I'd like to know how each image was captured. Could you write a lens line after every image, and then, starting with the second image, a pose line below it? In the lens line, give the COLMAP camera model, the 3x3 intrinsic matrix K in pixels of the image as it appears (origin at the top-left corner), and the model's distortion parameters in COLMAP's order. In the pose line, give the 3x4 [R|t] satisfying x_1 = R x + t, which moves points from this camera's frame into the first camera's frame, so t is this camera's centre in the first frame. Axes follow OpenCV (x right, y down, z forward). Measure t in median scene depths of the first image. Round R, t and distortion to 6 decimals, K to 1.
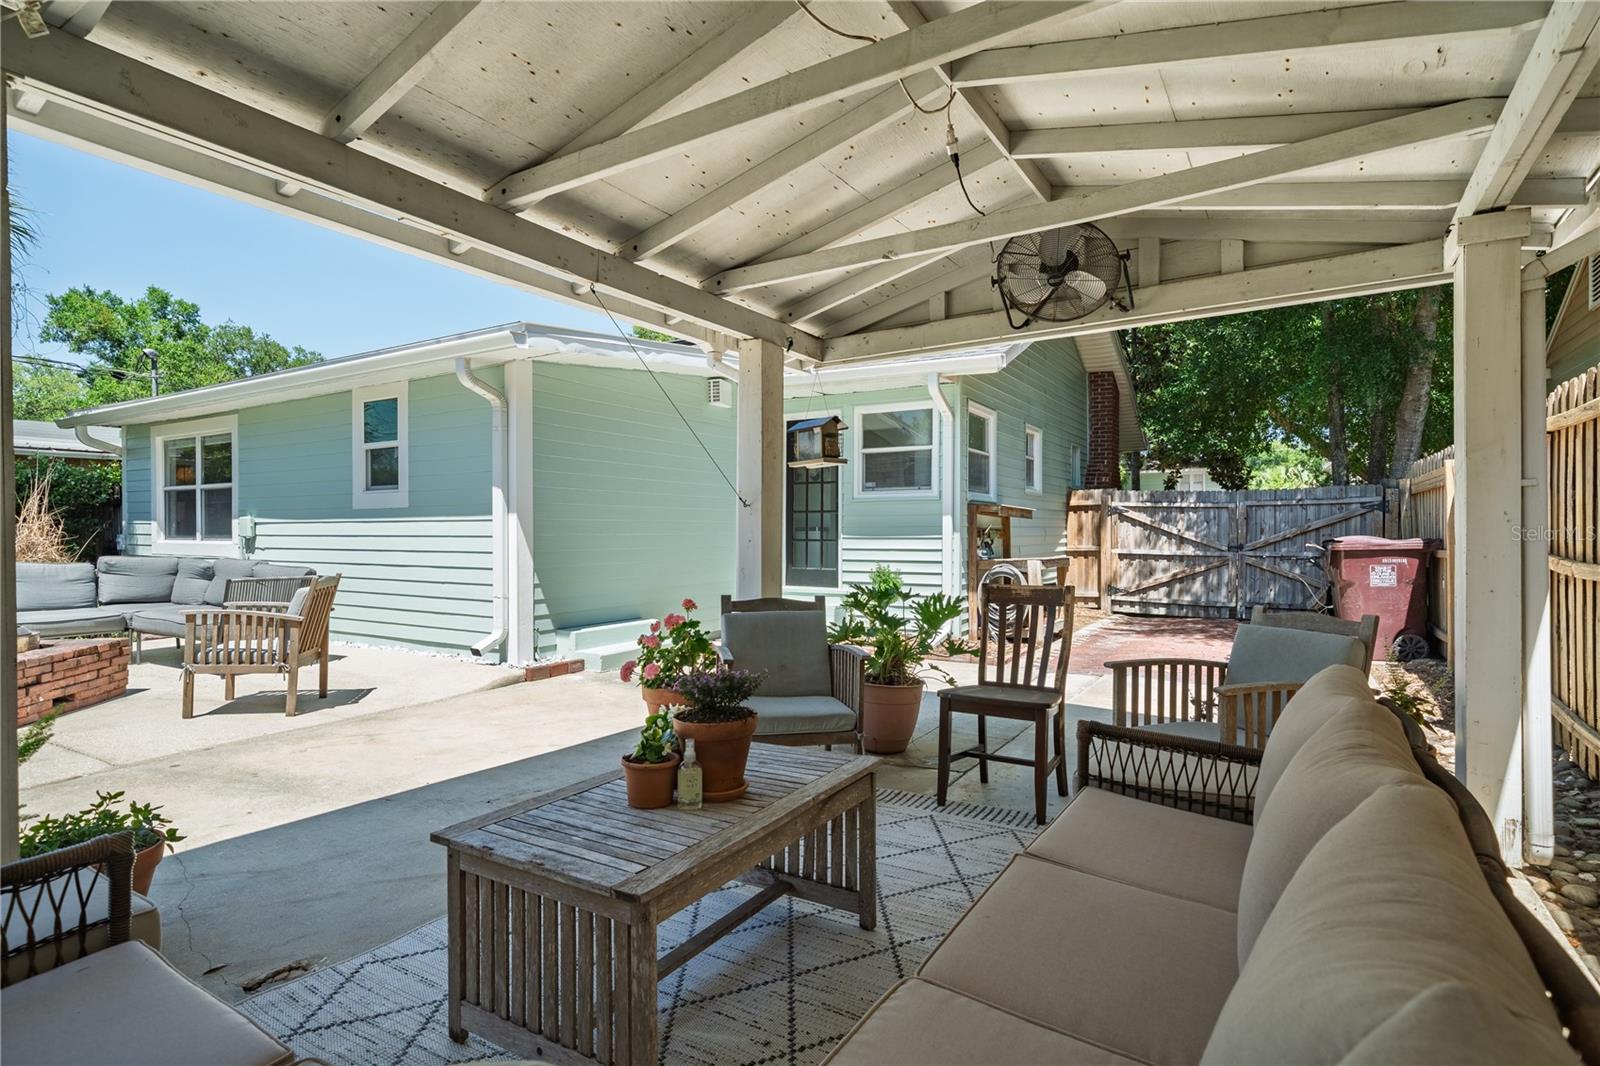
lens RADIAL K [[801.6, 0, 800.0], [0, 801.6, 533.0], [0, 0, 1]] dist [0.000655, 0.000025]
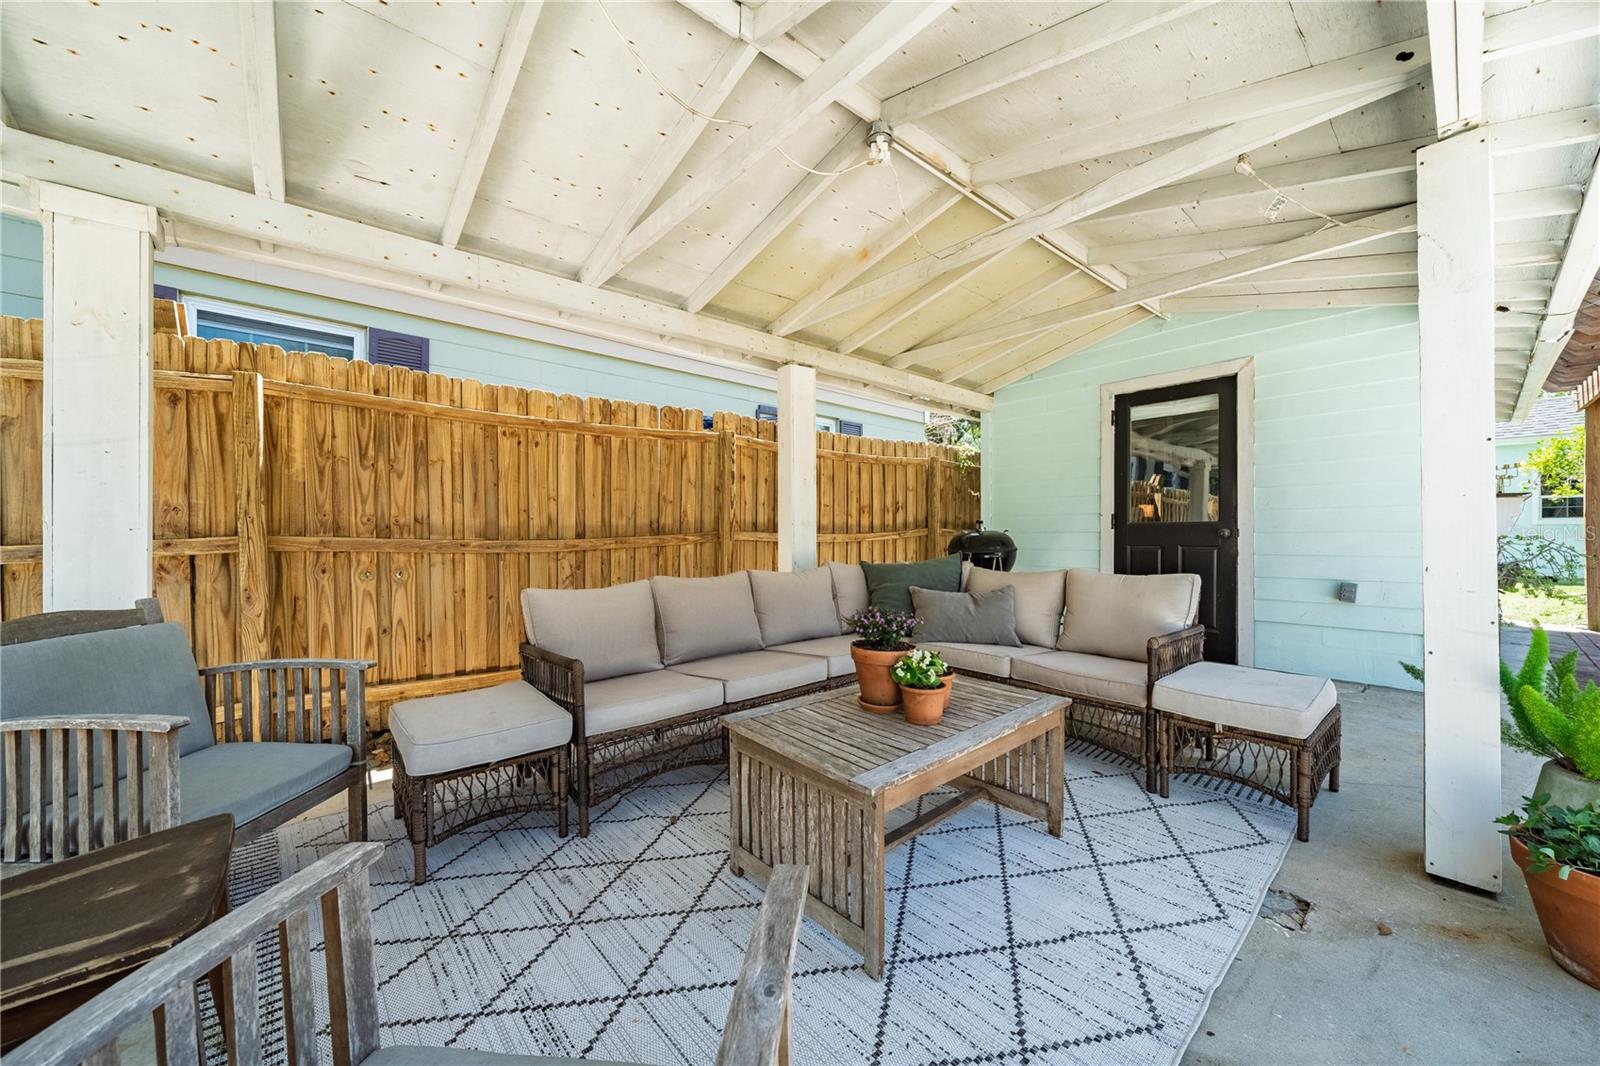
lens RADIAL K [[590.4, 0, 800.0], [0, 590.4, 533.0], [0, 0, 1]] dist [-0.000900, -0.000059]
pose [[-0.956804, 0.006164, 0.290668, -0.059520], [0.005694, 0.999981, -0.002464, 0.011458], [-0.290677, -0.000702, -0.956821, 0.455267]]
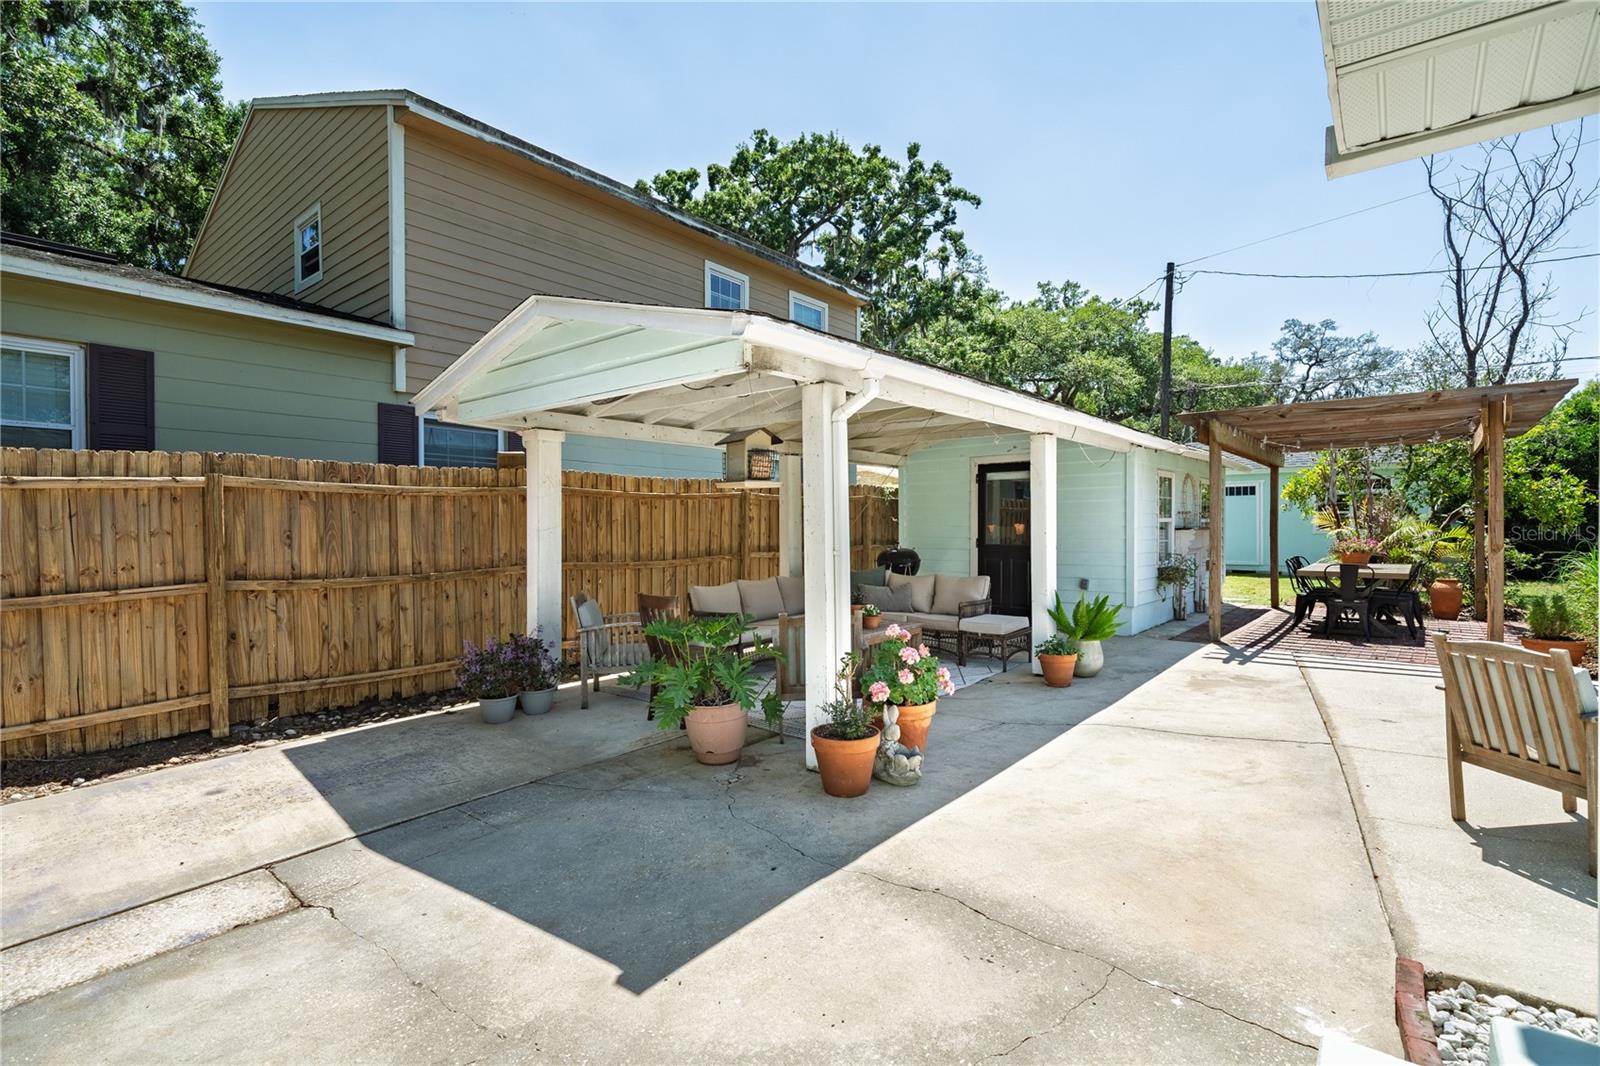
lens RADIAL K [[741.5, 0, 800.0], [0, 741.5, 533.0], [0, 0, 1]] dist [0.000623, 0.000121]
pose [[-0.989343, 0.006317, 0.145470, -0.078001], [0.007576, 0.999938, 0.008105, -0.025281], [-0.145410, 0.009121, -0.989329, 0.985968]]
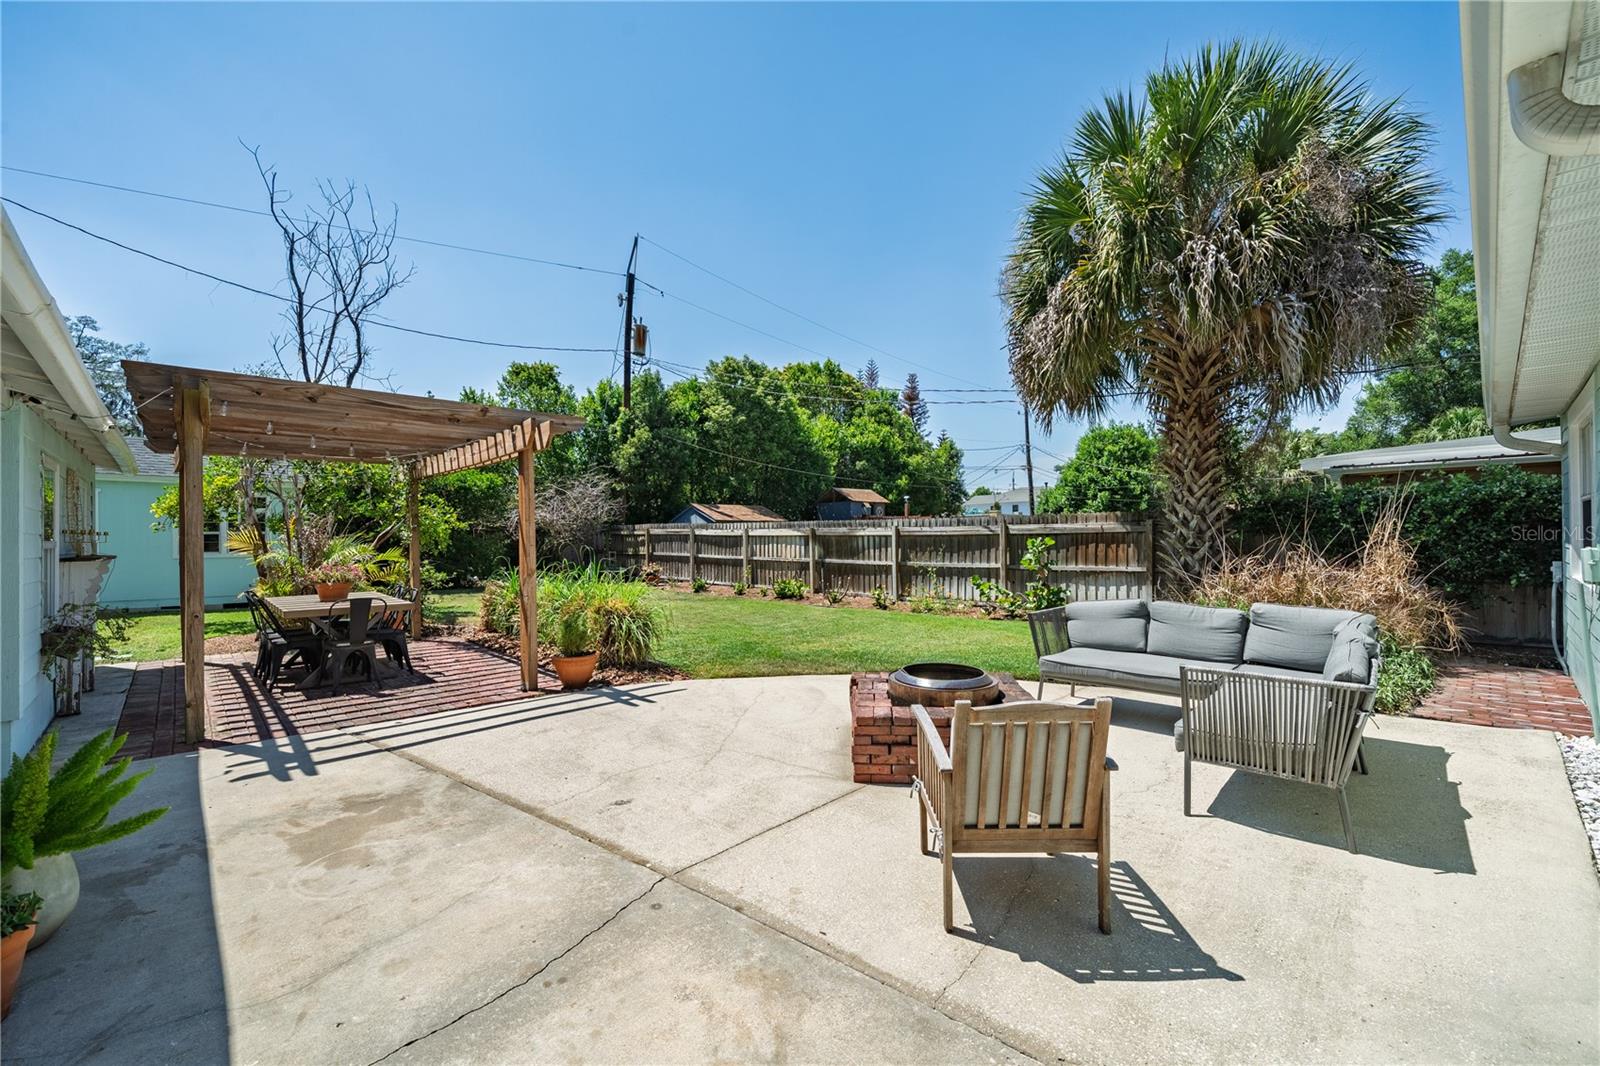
lens RADIAL K [[668.9, 0, 800.0], [0, 668.9, 533.0], [0, 0, 1]] dist [-0.000851, -0.000290]
pose [[-0.255669, -0.001804, -0.966763, -0.076152], [0.008752, 0.999953, -0.004181, -0.033471], [0.966725, -0.009530, -0.255641, 0.573414]]
